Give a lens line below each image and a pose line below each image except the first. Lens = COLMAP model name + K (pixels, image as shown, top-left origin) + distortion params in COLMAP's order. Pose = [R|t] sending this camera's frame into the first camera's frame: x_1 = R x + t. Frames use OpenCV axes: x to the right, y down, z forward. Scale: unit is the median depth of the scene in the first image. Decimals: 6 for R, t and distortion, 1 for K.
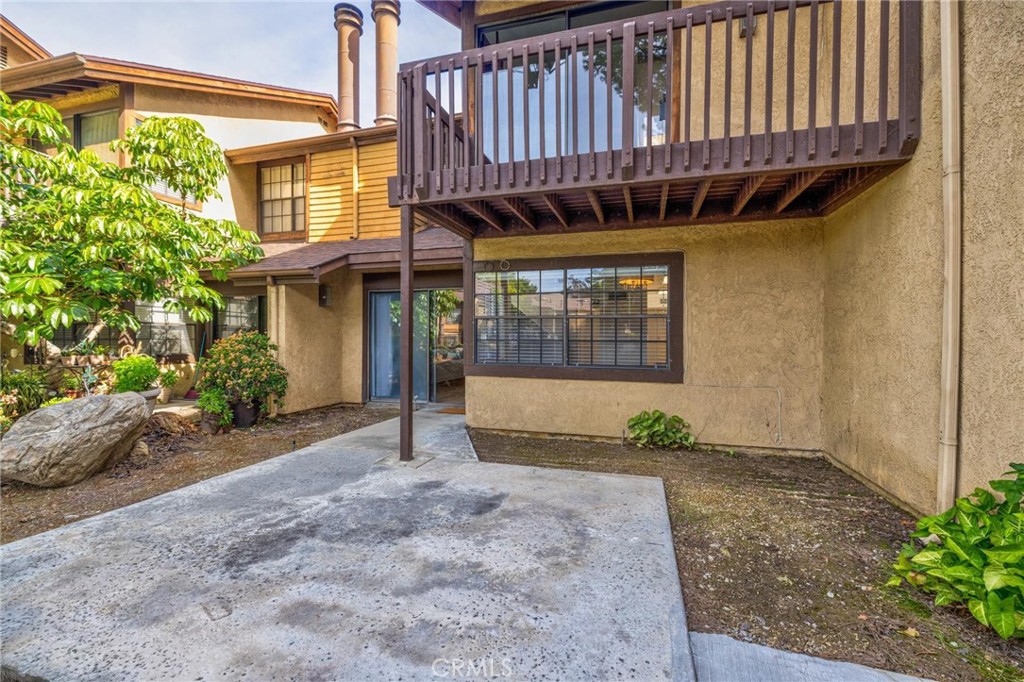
lens RADIAL K [[428.3, 0, 519.0], [0, 428.3, 343.5], [0, 0, 1]] dist [-0.002256, 0.000617]
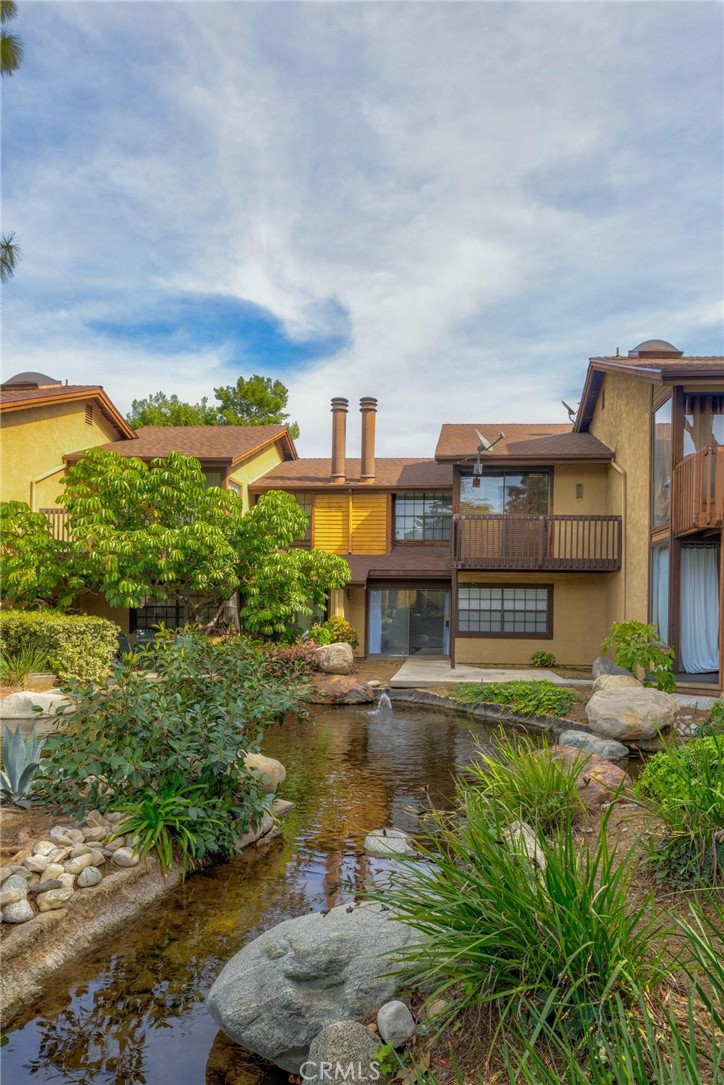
lens RADIAL K [[645.3, 0, 418.1], [0, 645.3, 609.3], [0, 0, 1]] dist [-0.005717, 0.000901]
pose [[0.976316, 0.009426, 0.216143, -1.765939], [-0.008160, 0.999944, -0.006749, -0.071935], [-0.216194, 0.004825, 0.976338, -3.660851]]
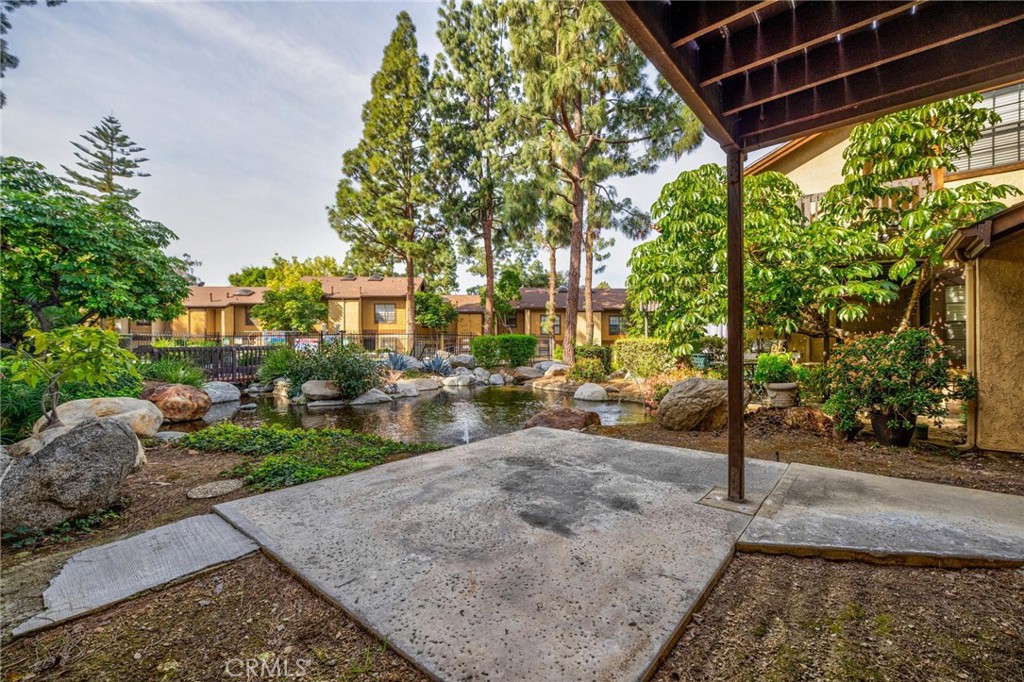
lens RADIAL K [[428.3, 0, 527.3], [0, 428.3, 342.2], [0, 0, 1]] dist [-0.002256, 0.000617]
pose [[-0.390168, -0.005317, -0.920728, 0.754396], [-0.005075, 0.999981, -0.003624, 0.009755], [0.920730, 0.003259, -0.390188, 1.313808]]
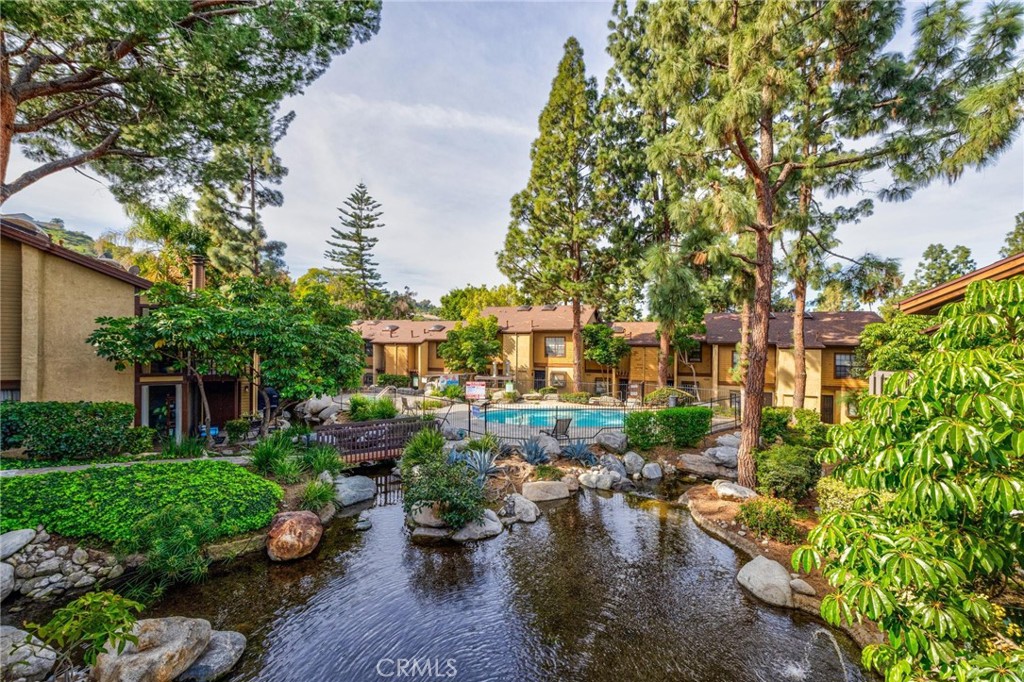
lens RADIAL K [[428.3, 0, 515.5], [0, 428.3, 340.8], [0, 0, 1]] dist [-0.002256, 0.000617]
pose [[-0.764707, -0.009202, -0.644313, -0.203322], [-0.018507, 0.999799, 0.007685, -0.983336], [0.644113, 0.017801, -0.764723, 1.311219]]
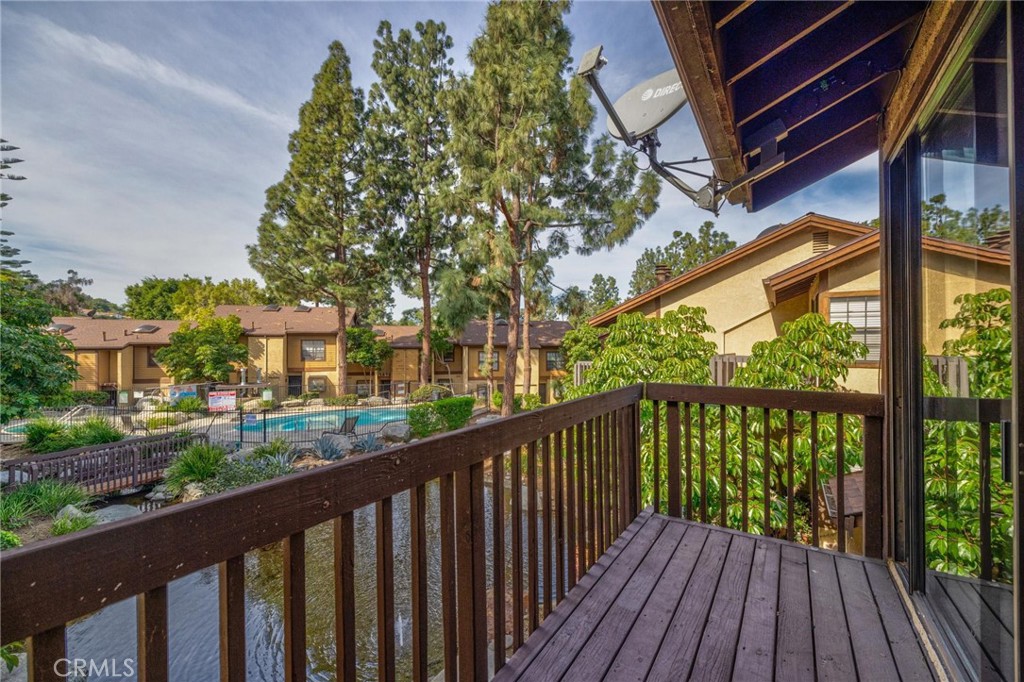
lens RADIAL K [[428.3, 0, 529.4], [0, 428.3, 343.4], [0, 0, 1]] dist [-0.002256, 0.000617]
pose [[-0.250062, -0.005183, -0.968216, 0.809559], [-0.013251, 0.999910, -0.001931, -0.982333], [0.968139, 0.012347, -0.250109, 1.339901]]
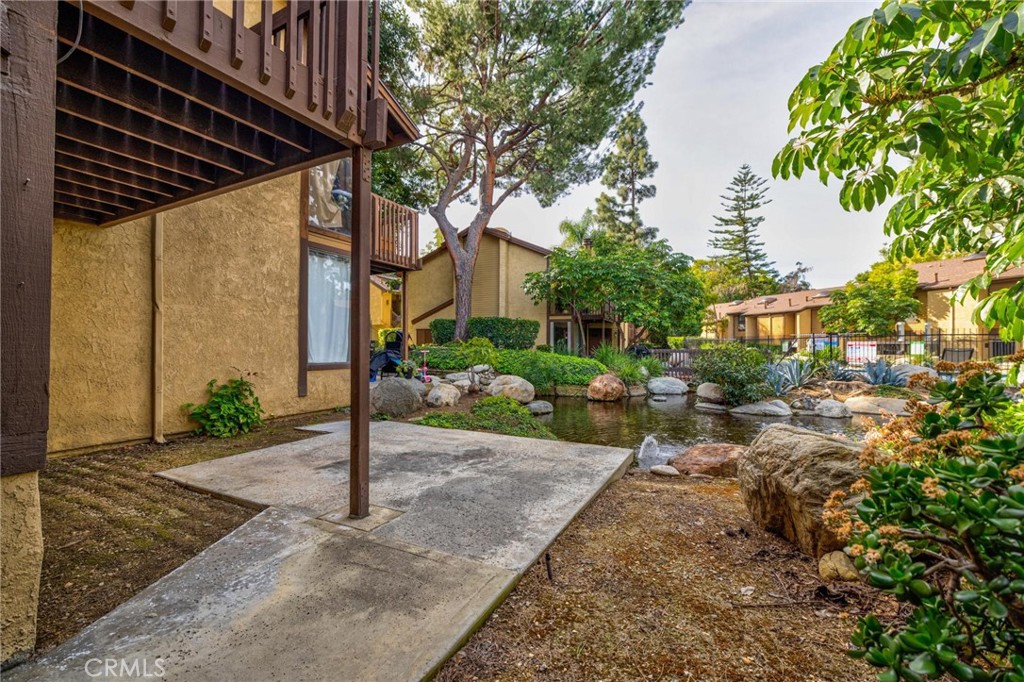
lens RADIAL K [[428.3, 0, 514.6], [0, 428.3, 344.4], [0, 0, 1]] dist [-0.002256, 0.000617]
pose [[-0.982062, -0.008534, 0.188365, -0.875500], [-0.007580, 0.999955, 0.005785, -0.015674], [-0.188406, 0.004254, -0.982082, 2.239987]]
